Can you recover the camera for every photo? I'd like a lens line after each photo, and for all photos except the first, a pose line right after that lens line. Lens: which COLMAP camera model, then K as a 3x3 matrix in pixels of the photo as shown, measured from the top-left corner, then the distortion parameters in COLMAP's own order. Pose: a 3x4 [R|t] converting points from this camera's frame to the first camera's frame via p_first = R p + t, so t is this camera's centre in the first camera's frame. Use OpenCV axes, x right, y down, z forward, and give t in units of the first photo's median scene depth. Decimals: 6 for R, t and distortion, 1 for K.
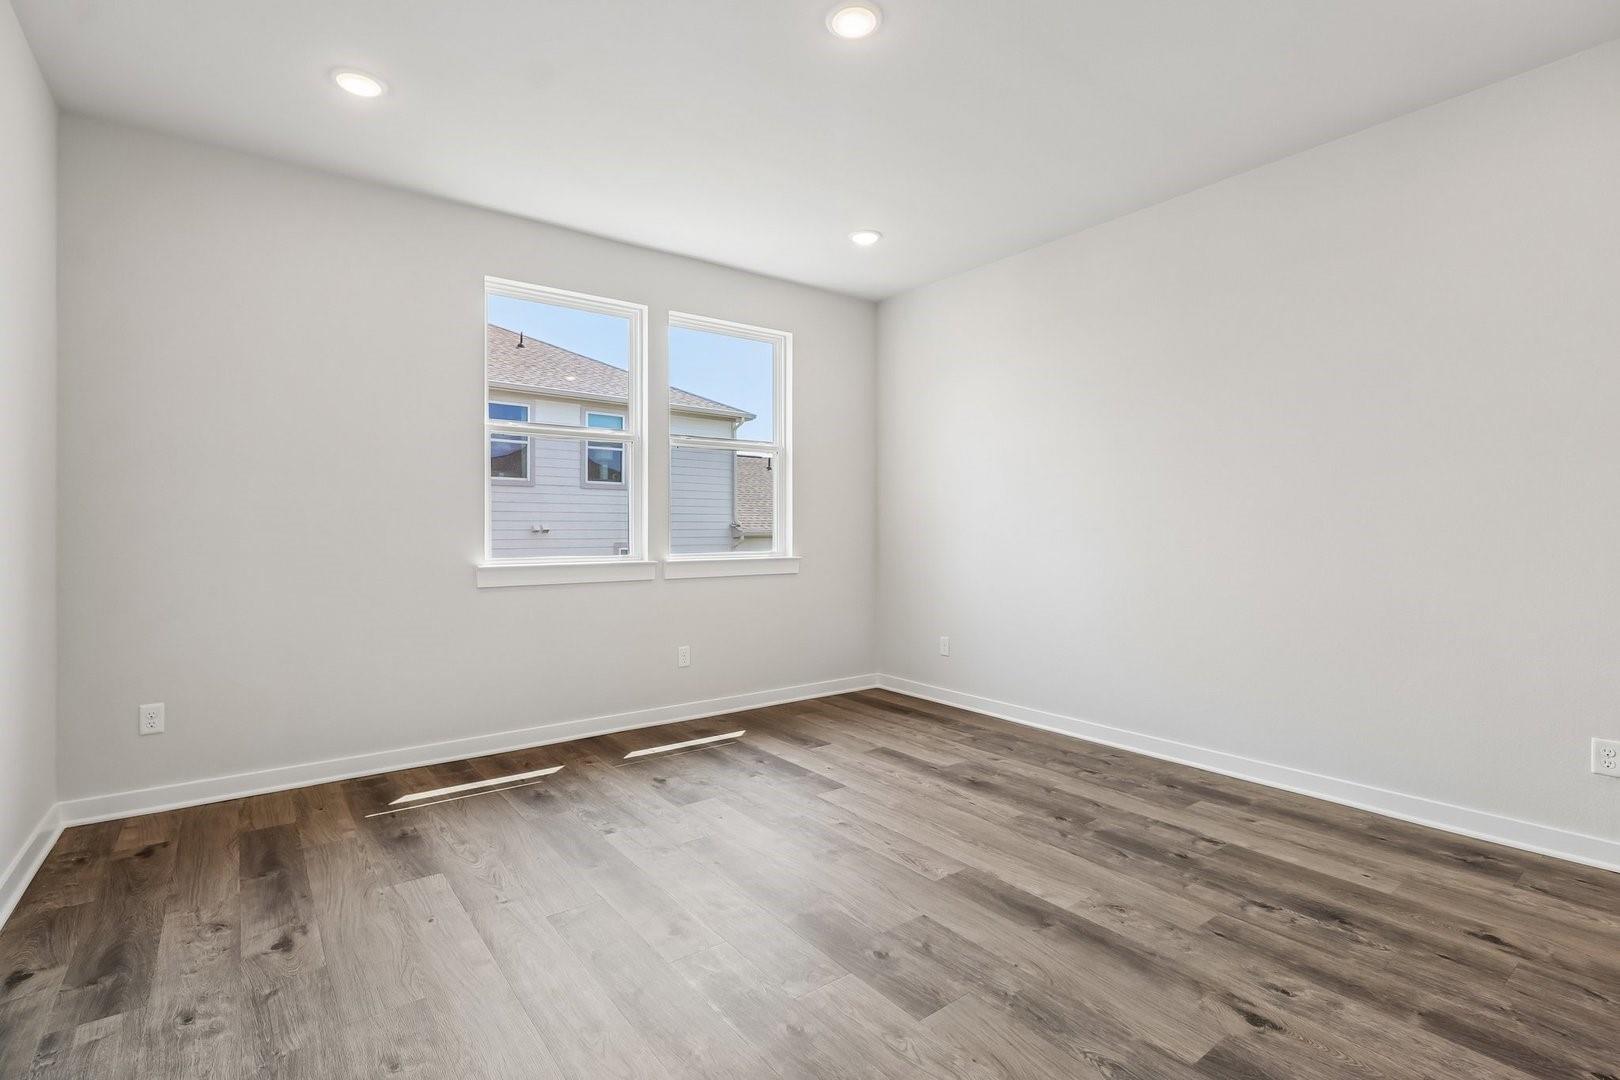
lens RADIAL K [[758.0, 0, 807.6], [0, 758.0, 527.2], [0, 0, 1]] dist [0.004735, -0.000411]
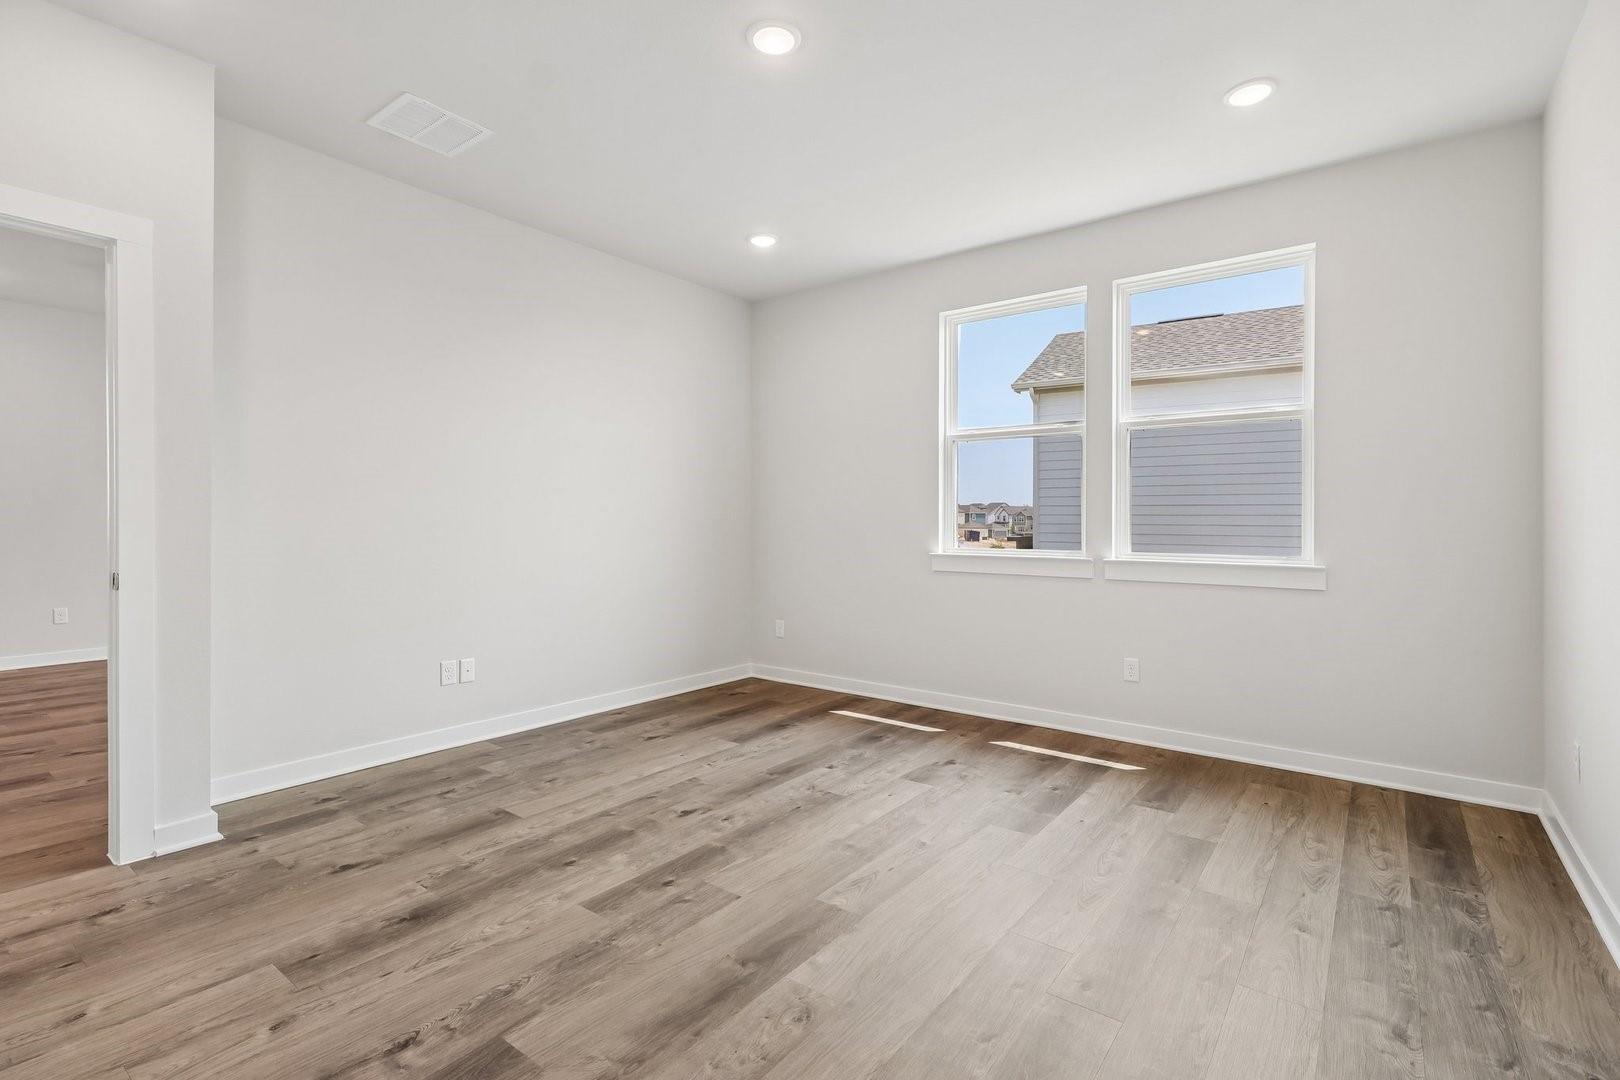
lens RADIAL K [[758.0, 0, 815.4], [0, 758.0, 530.2], [0, 0, 1]] dist [0.004735, -0.000411]
pose [[0.270701, 0.016434, -0.962523, 0.965679], [-0.003497, 0.999864, 0.016089, -0.006592], [0.962657, -0.000990, 0.270722, 0.674199]]
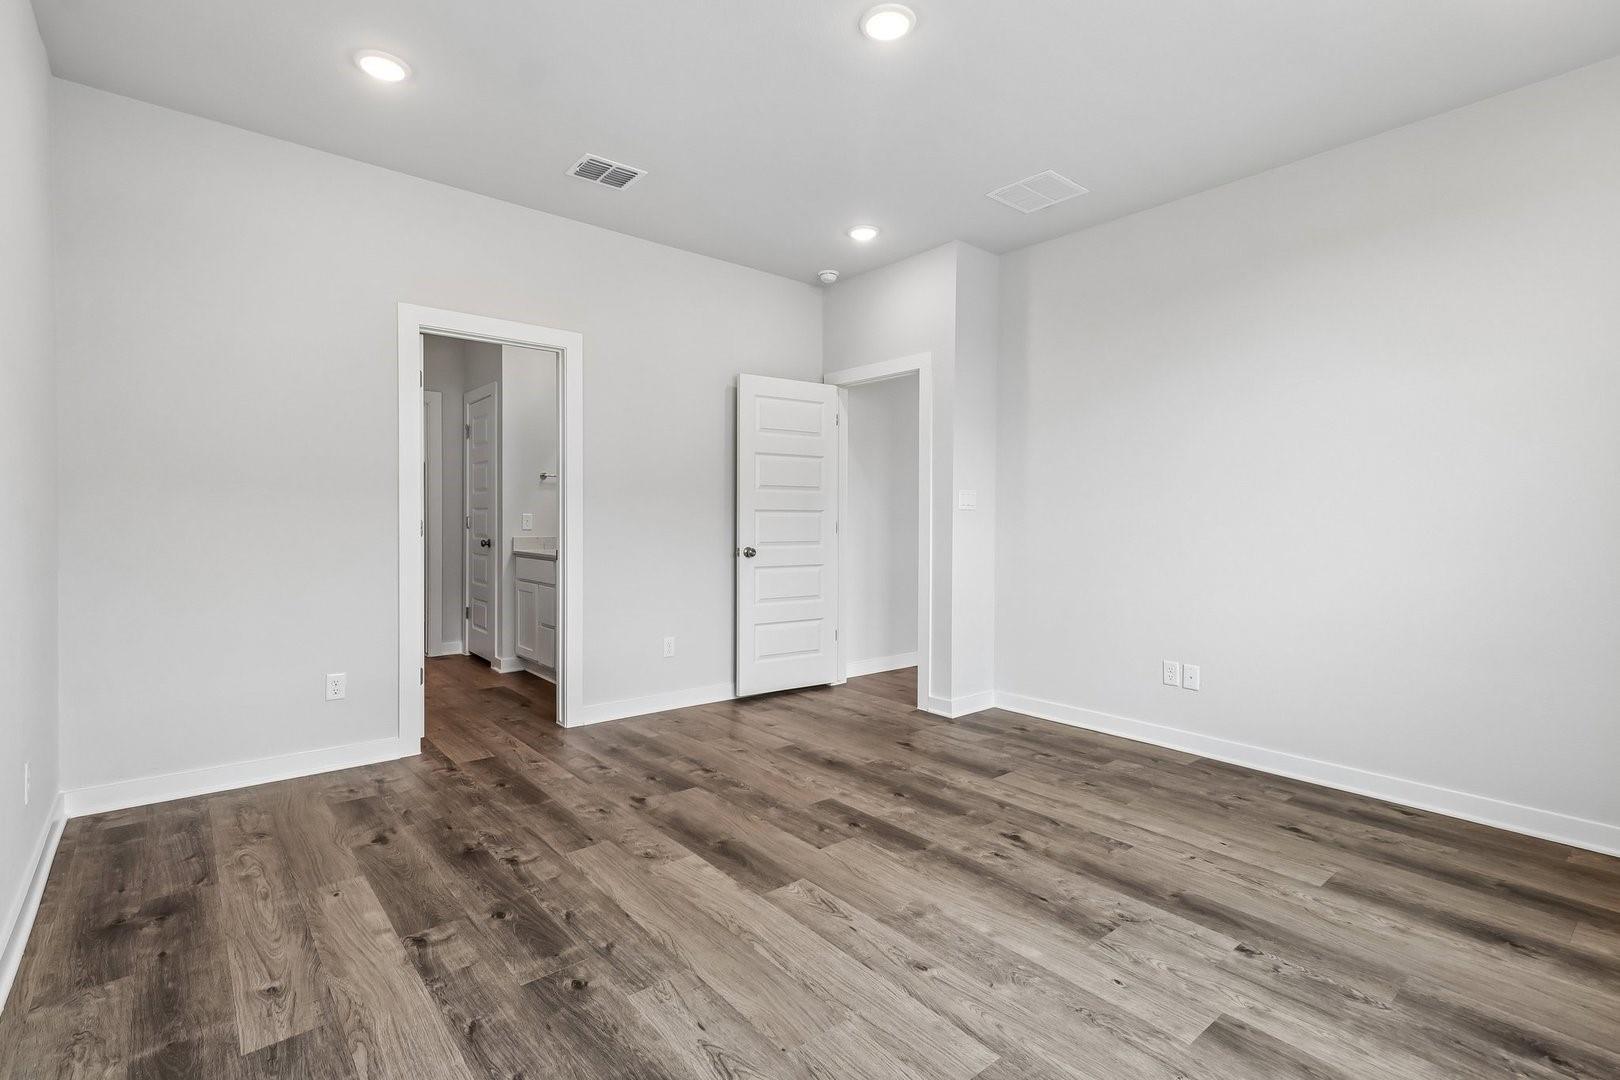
lens RADIAL K [[758.0, 0, 773.0], [0, 758.0, 524.6], [0, 0, 1]] dist [0.004735, -0.000411]
pose [[-0.999862, -0.004053, -0.016131, 0.203669], [-0.004168, 0.999966, 0.007114, -0.001452], [0.016102, 0.007180, -0.999845, 1.791858]]
